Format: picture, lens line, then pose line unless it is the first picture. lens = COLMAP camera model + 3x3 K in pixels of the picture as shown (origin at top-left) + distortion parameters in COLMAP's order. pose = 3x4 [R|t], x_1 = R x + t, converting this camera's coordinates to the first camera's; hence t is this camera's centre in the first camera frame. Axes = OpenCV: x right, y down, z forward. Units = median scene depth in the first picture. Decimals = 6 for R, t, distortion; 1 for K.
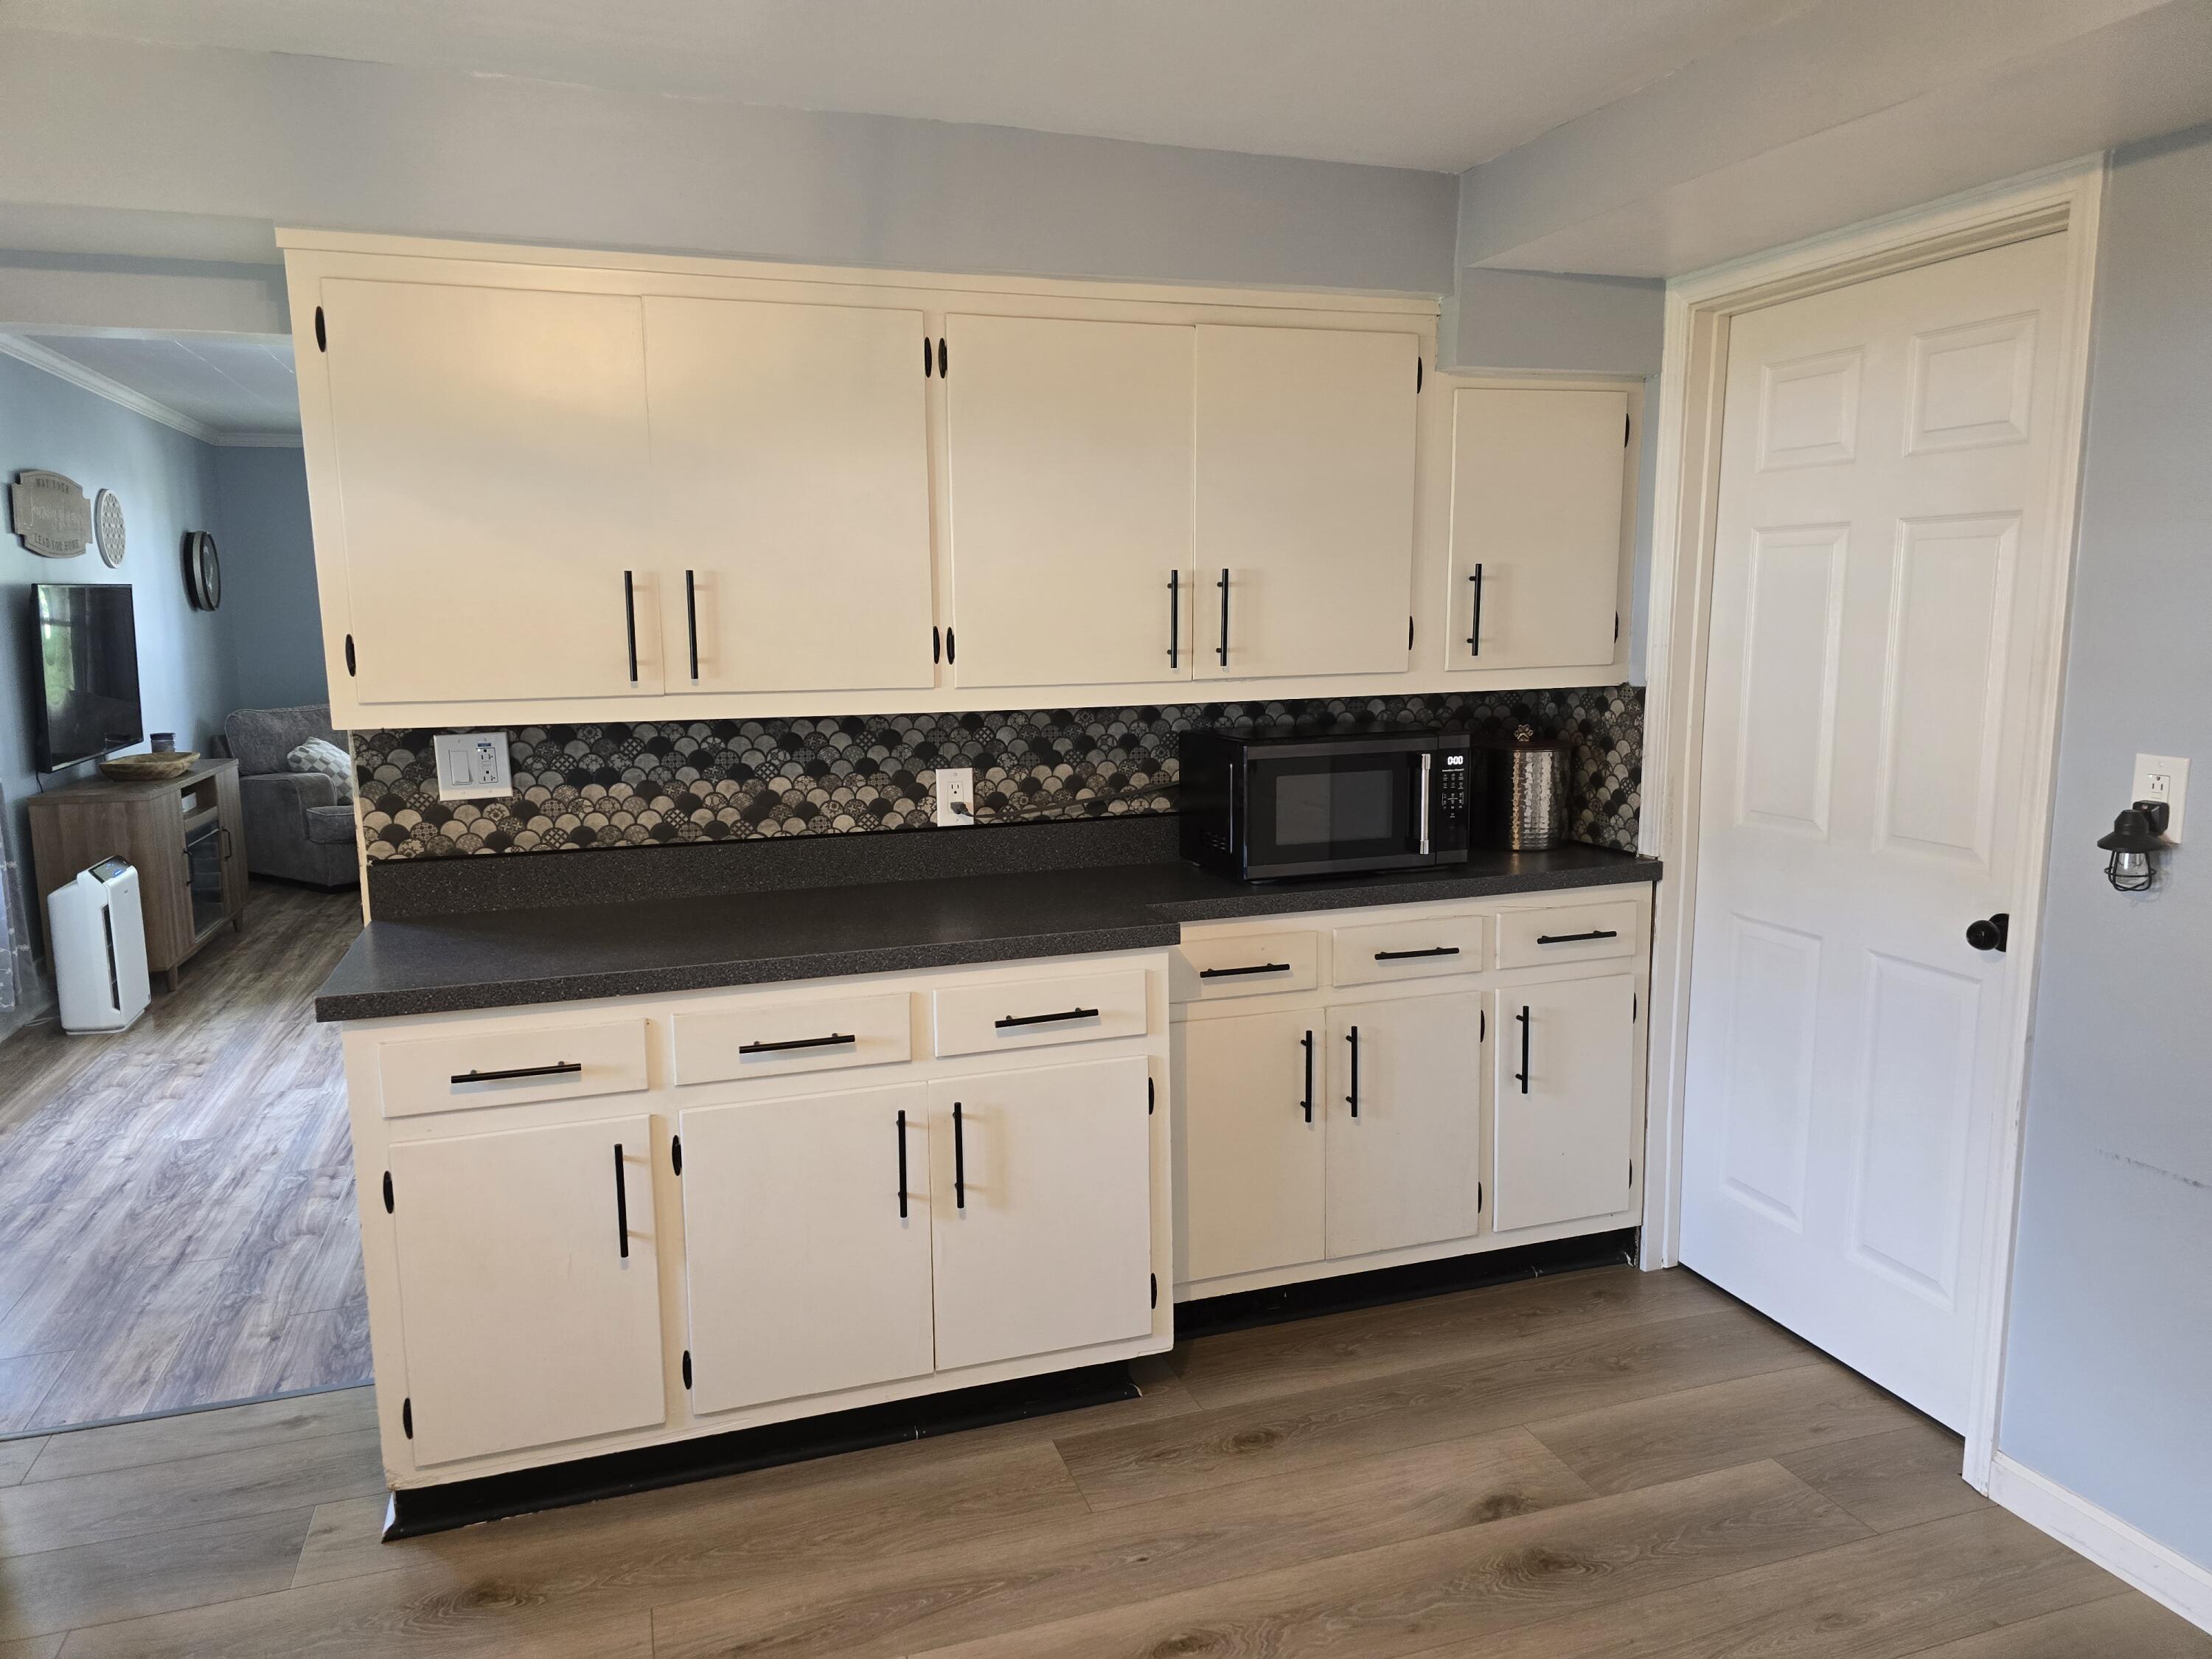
lens RADIAL K [[1470.0, 0, 1076.0], [0, 1470.0, 838.6], [0, 0, 1]] dist [0.064094, -0.058414]
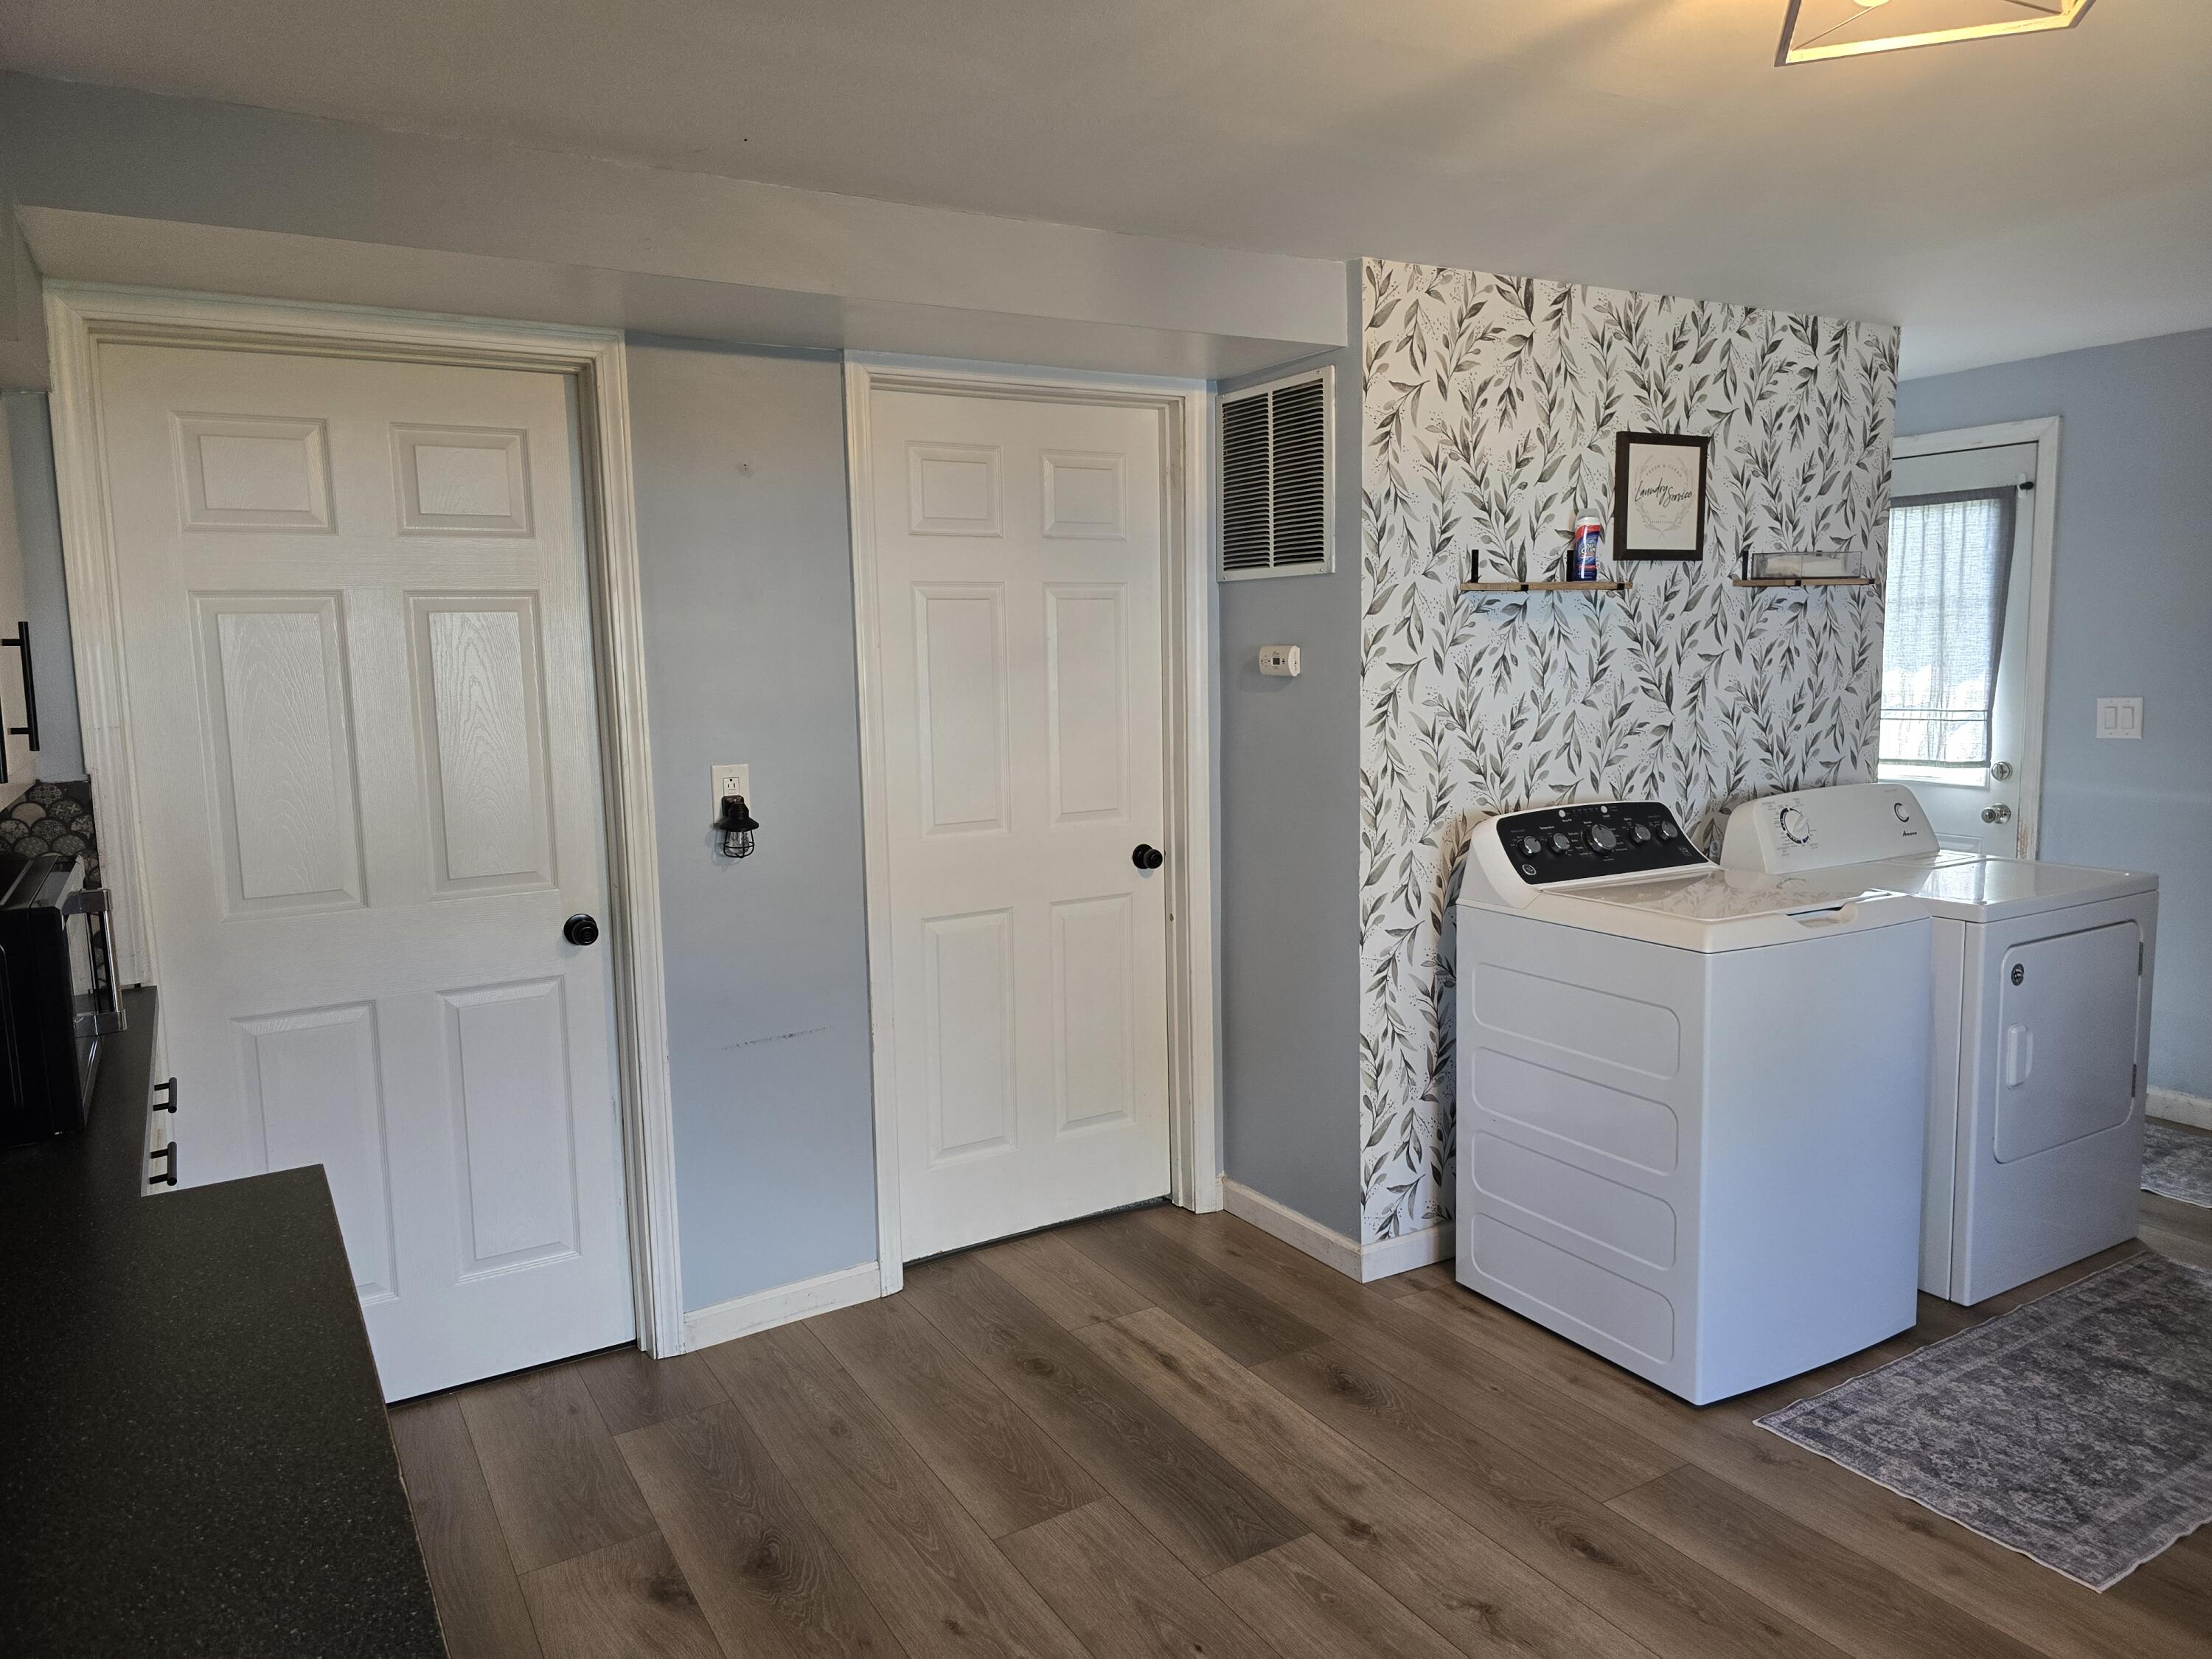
lens RADIAL K [[1470.0, 0, 1099.4], [0, 1470.0, 817.8], [0, 0, 1]] dist [0.064094, -0.058414]
pose [[-0.217892, -0.108743, 0.969896, -0.568412], [0.179826, 0.972286, 0.149409, -0.115634], [-0.959263, 0.206968, -0.192298, 0.699808]]
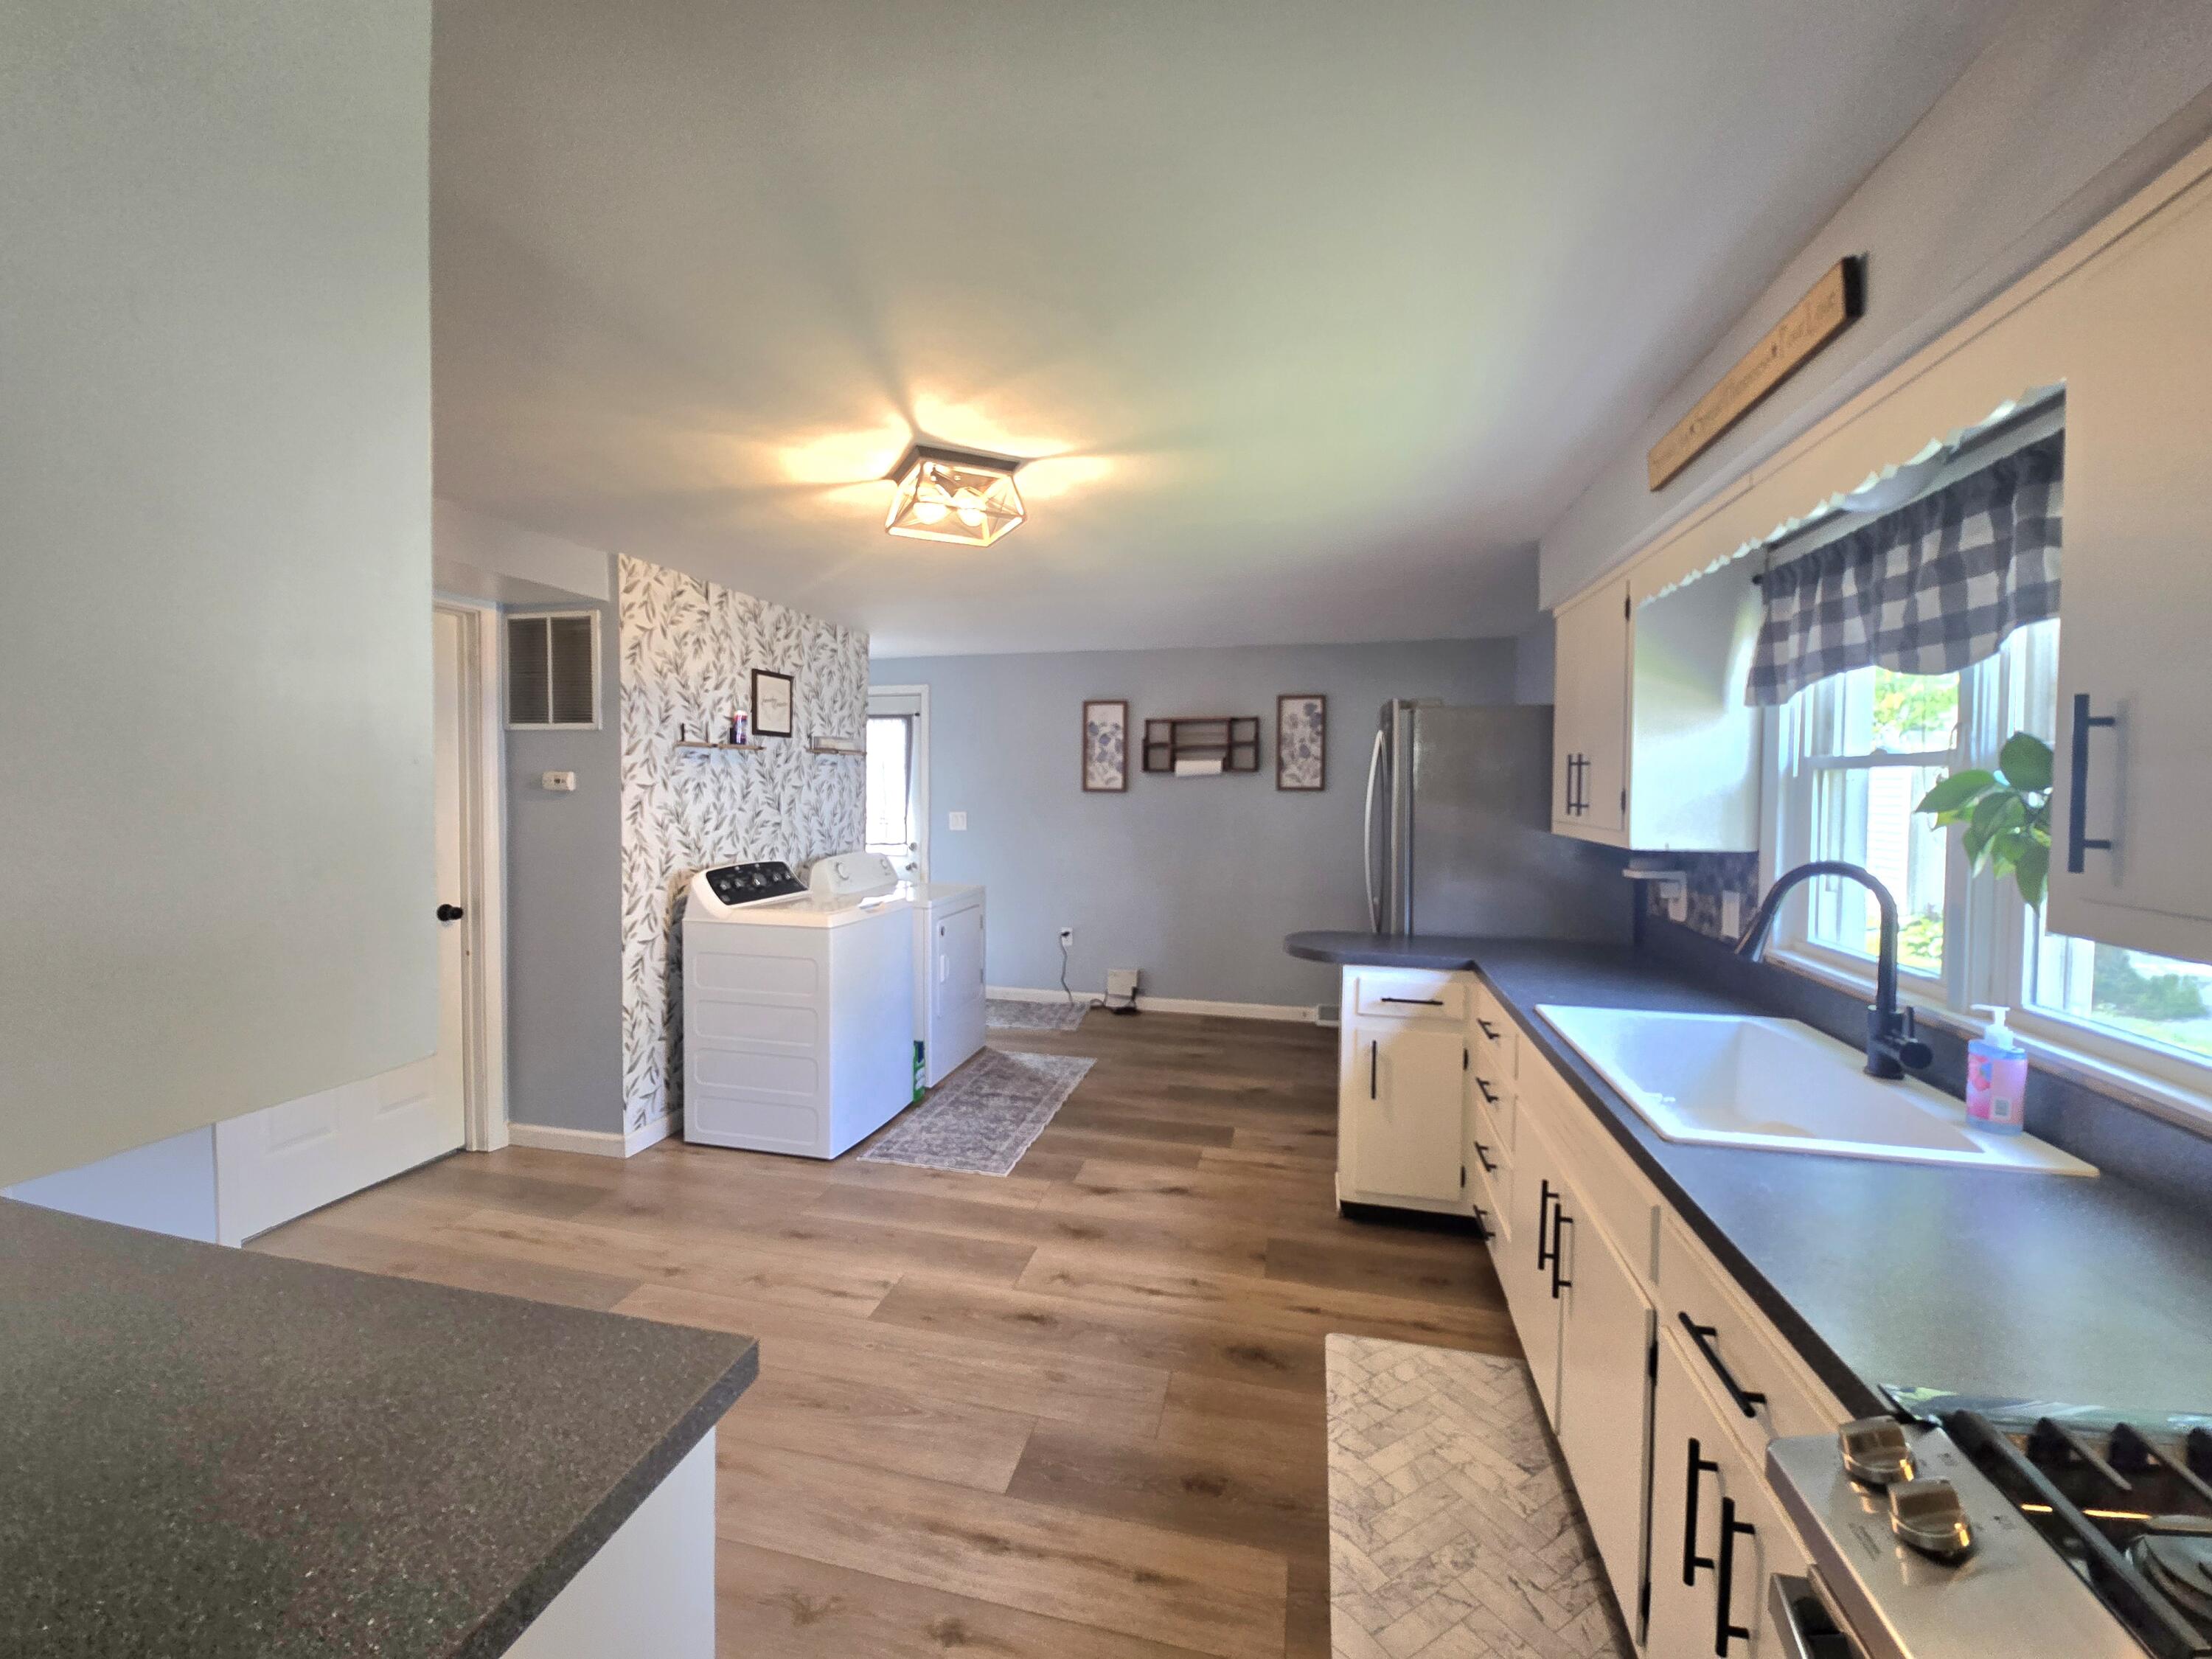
lens RADIAL K [[891.0, 0, 1088.3], [0, 891.0, 815.0], [0, 0, 1]] dist [-0.001617, 0.000129]
pose [[-0.846219, -0.022085, 0.532377, -0.638183], [0.081367, 0.982067, 0.170072, -0.133758], [-0.526586, 0.187236, -0.829247, 0.917155]]
